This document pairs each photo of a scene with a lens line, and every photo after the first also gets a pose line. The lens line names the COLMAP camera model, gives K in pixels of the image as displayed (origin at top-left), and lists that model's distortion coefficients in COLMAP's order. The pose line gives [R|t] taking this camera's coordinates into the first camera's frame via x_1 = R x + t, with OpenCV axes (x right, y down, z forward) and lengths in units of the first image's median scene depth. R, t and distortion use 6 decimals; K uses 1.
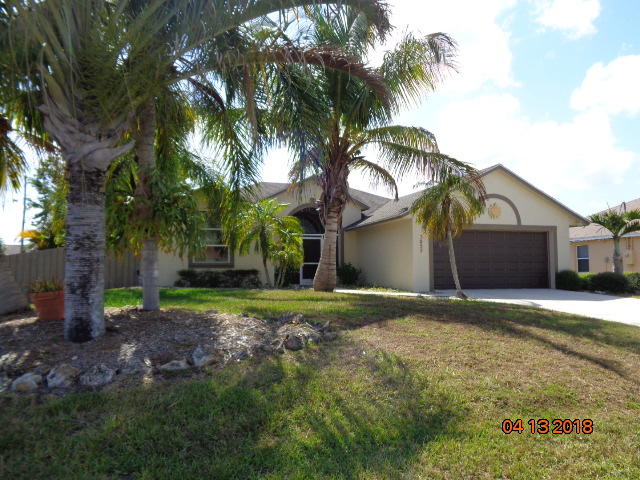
lens RADIAL K [[480.2, 0, 332.8], [0, 480.2, 235.5], [0, 0, 1]] dist [-0.000482, -0.004014]
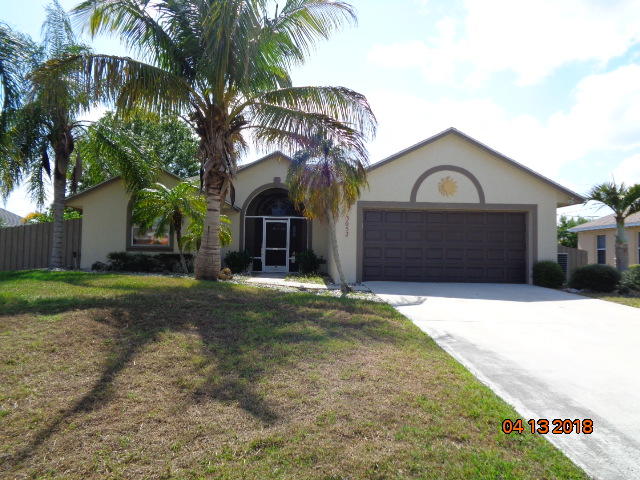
lens RADIAL K [[480.2, 0, 332.8], [0, 480.2, 235.5], [0, 0, 1]] dist [-0.000482, -0.004014]
pose [[0.968643, 0.007179, -0.248352, 0.342722], [-0.001256, 0.999711, 0.023999, 0.012614], [0.248452, -0.022935, 0.968373, 0.162098]]
